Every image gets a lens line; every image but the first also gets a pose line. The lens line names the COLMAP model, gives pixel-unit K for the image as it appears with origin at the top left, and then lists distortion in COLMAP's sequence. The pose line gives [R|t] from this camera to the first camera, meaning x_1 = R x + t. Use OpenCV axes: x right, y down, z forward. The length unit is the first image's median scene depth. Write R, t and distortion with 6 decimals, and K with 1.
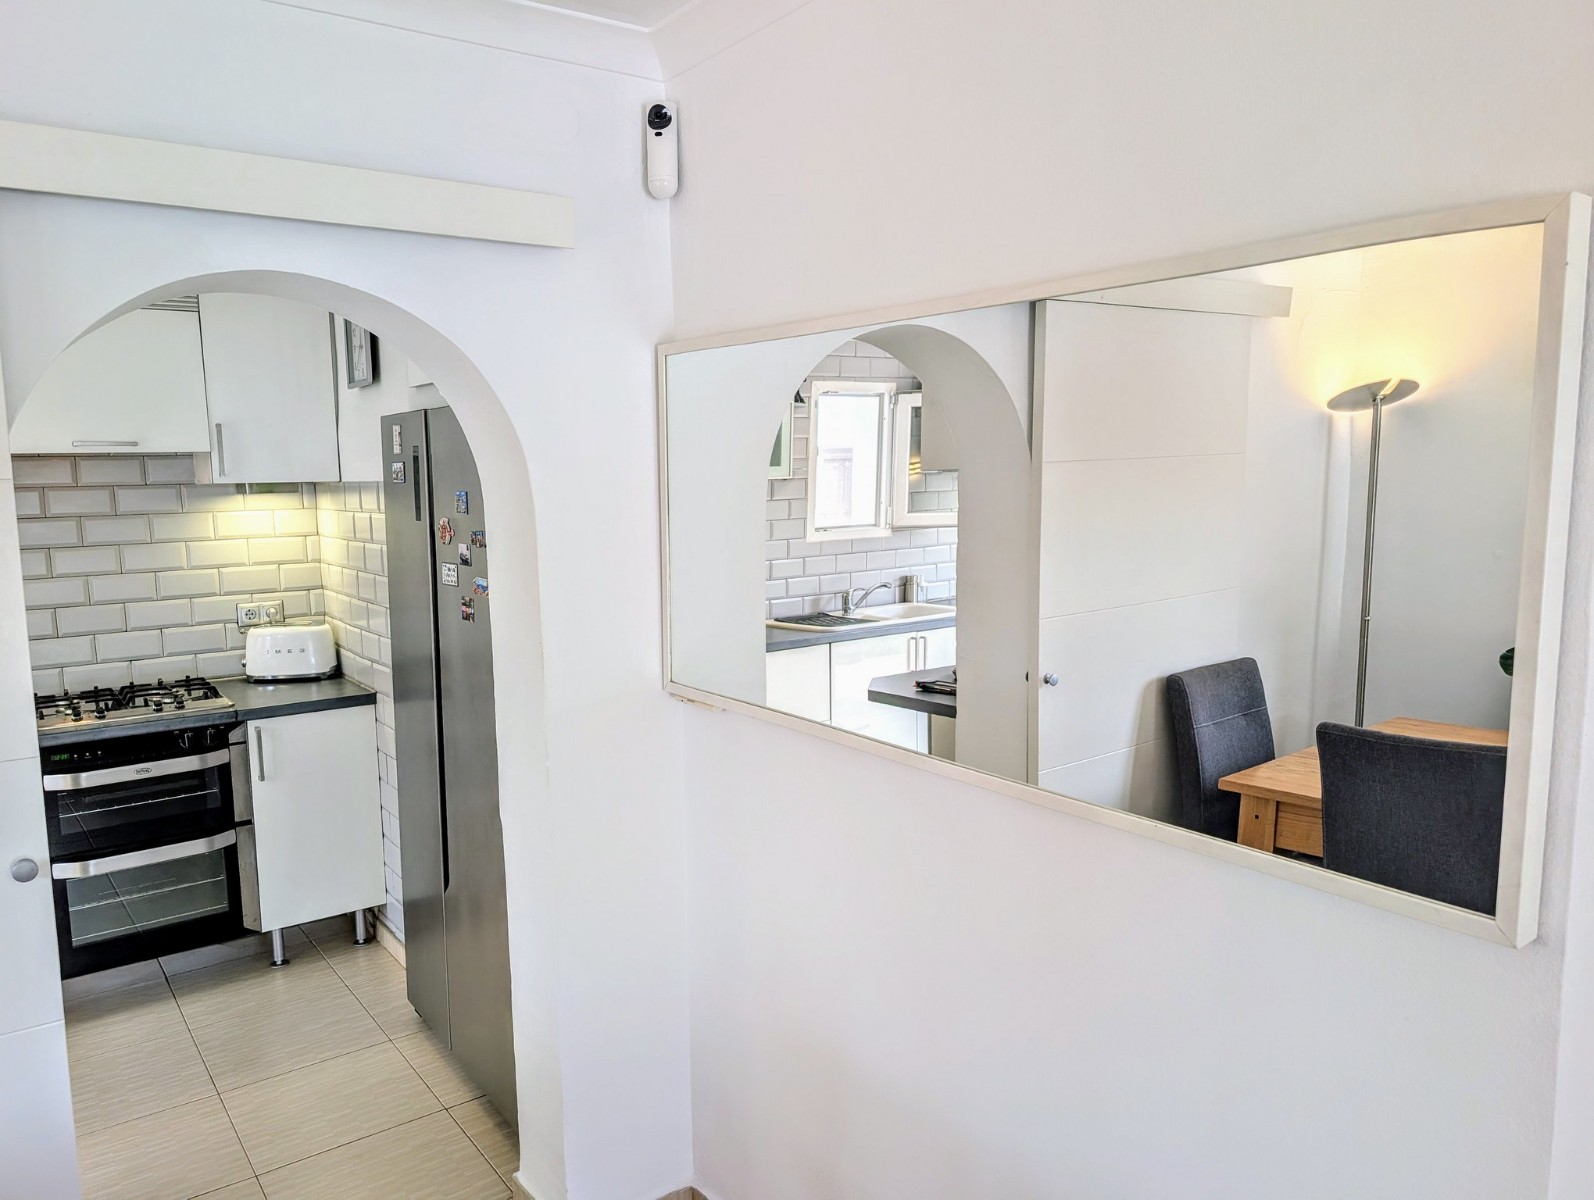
lens RADIAL K [[1092.0, 0, 797.0], [0, 1092.0, 600.0], [0, 0, 1]] dist [0.054353, -0.067248]
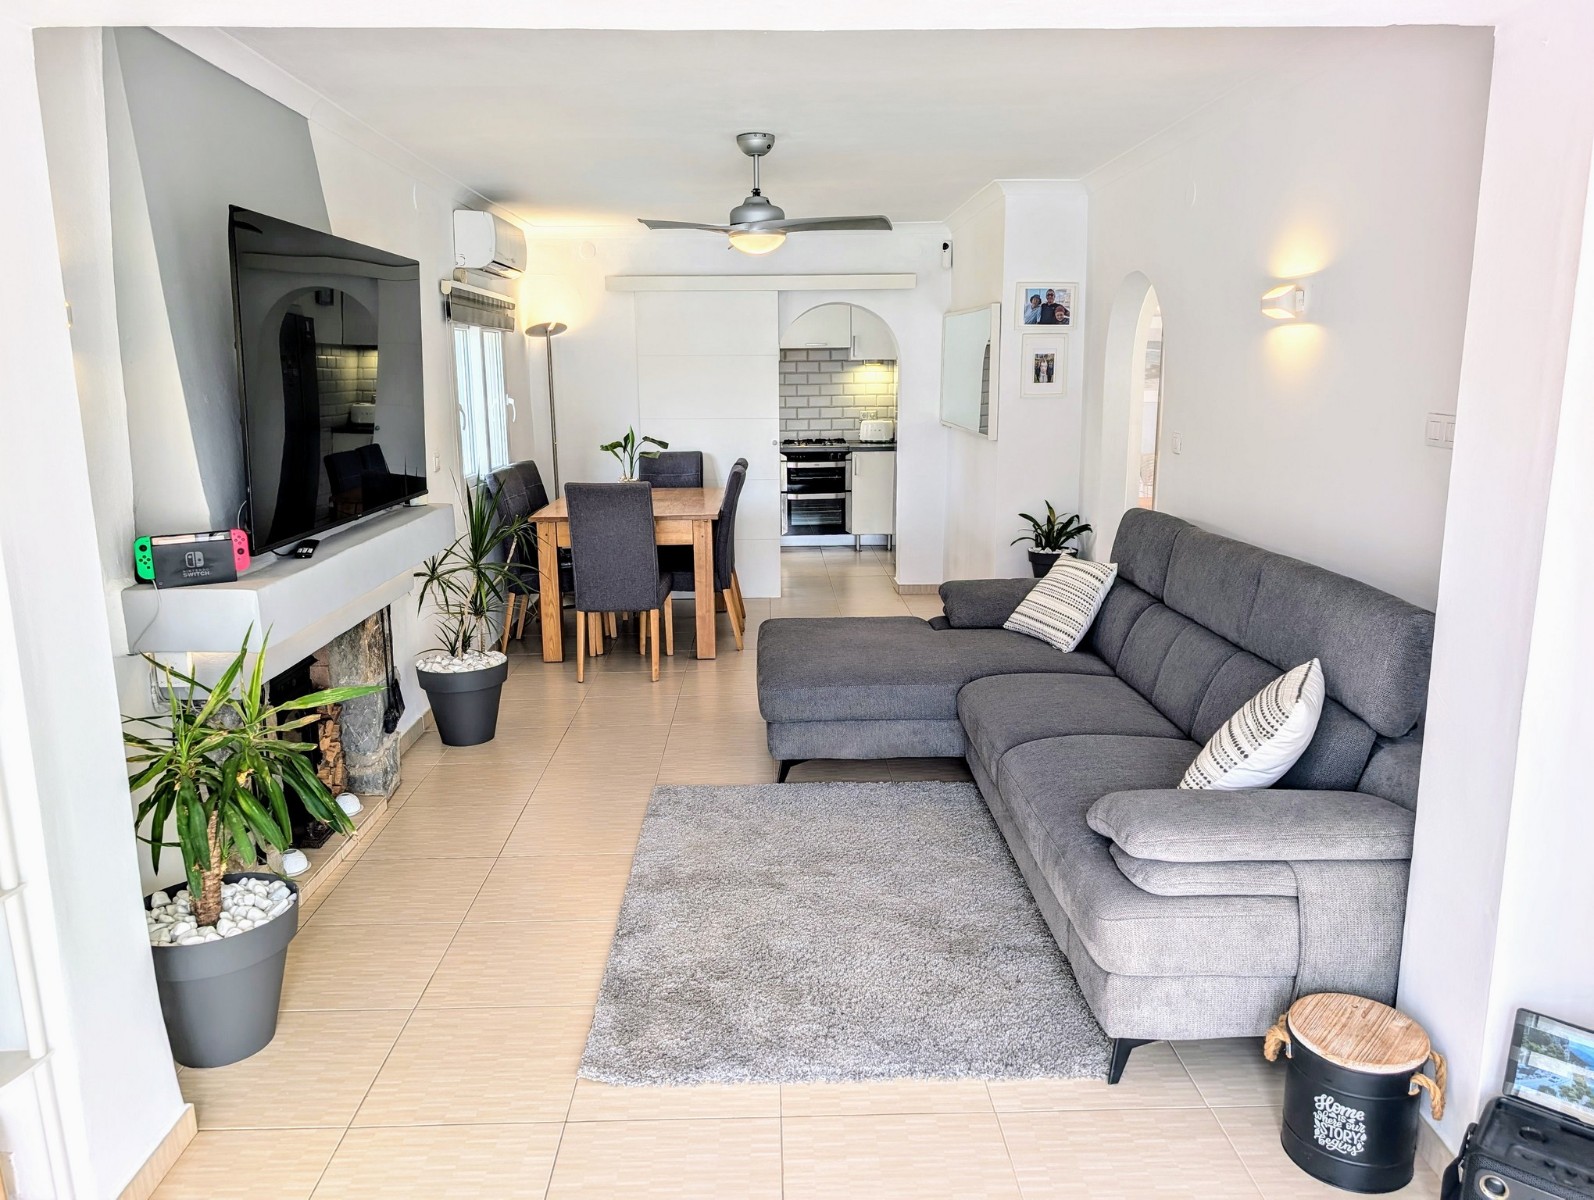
lens RADIAL K [[1149.1, 0, 797.0], [0, 1149.1, 600.0], [0, 0, 1]] dist [0.043952, -0.001400]
pose [[0.807394, 0.123837, -0.576870, 1.023699], [-0.072108, 0.991107, 0.111839, 0.163466], [0.585589, -0.048701, 0.809144, -1.316353]]
